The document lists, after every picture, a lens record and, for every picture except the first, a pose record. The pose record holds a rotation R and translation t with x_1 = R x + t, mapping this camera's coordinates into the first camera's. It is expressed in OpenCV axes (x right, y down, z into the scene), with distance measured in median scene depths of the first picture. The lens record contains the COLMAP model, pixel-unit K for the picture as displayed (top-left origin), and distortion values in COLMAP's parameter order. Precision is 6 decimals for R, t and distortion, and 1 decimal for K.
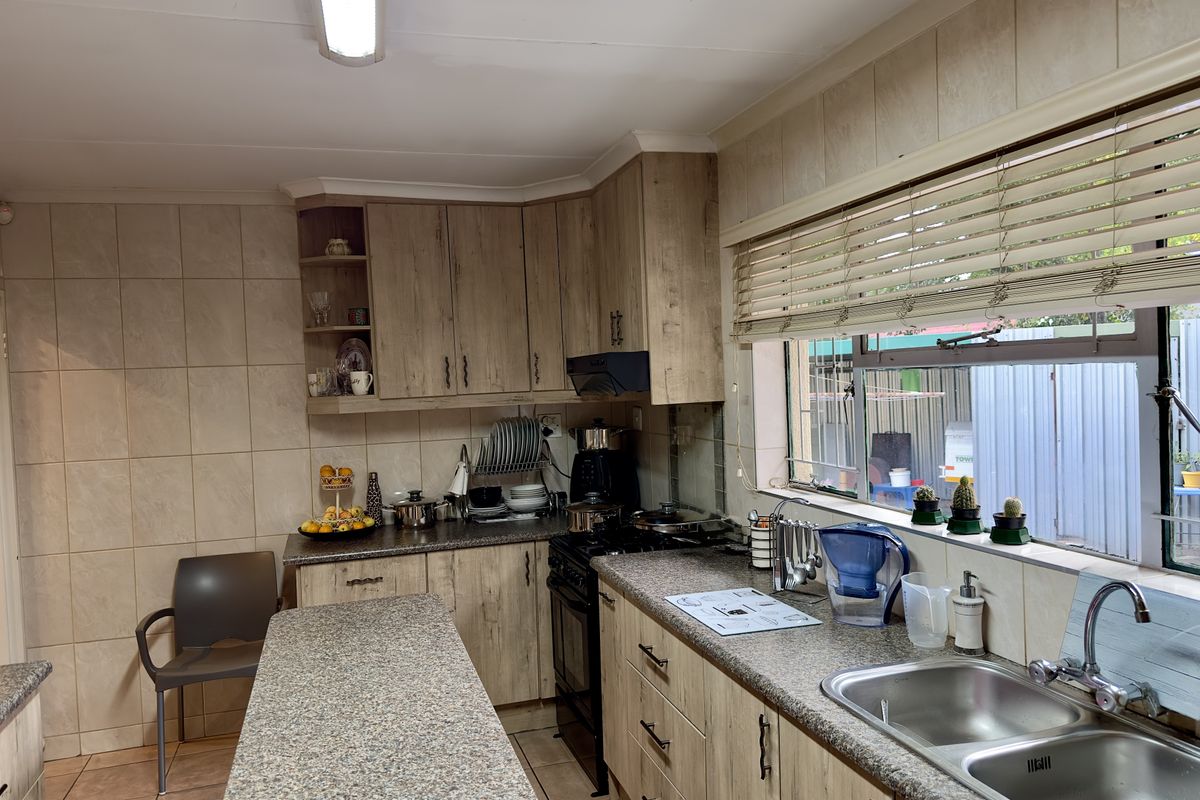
lens RADIAL K [[845.5, 0, 600.0], [0, 845.5, 400.0], [0, 0, 1]] dist [0.056809, -0.002950]
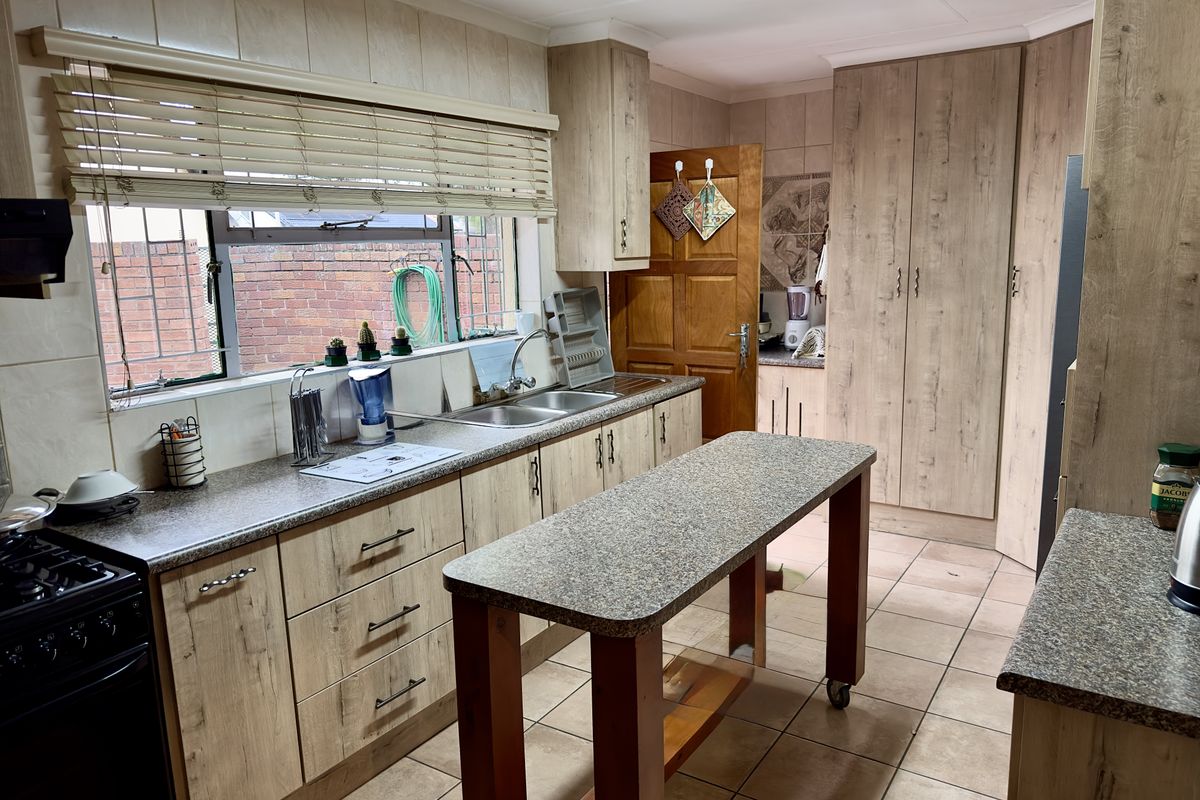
lens RADIAL K [[845.5, 0, 600.0], [0, 845.5, 400.0], [0, 0, 1]] dist [0.056809, -0.002950]
pose [[-0.628929, -0.079234, 0.773415, -0.976516], [0.086424, 0.981503, 0.170830, 0.009161], [-0.772644, 0.174282, -0.610448, 1.659727]]
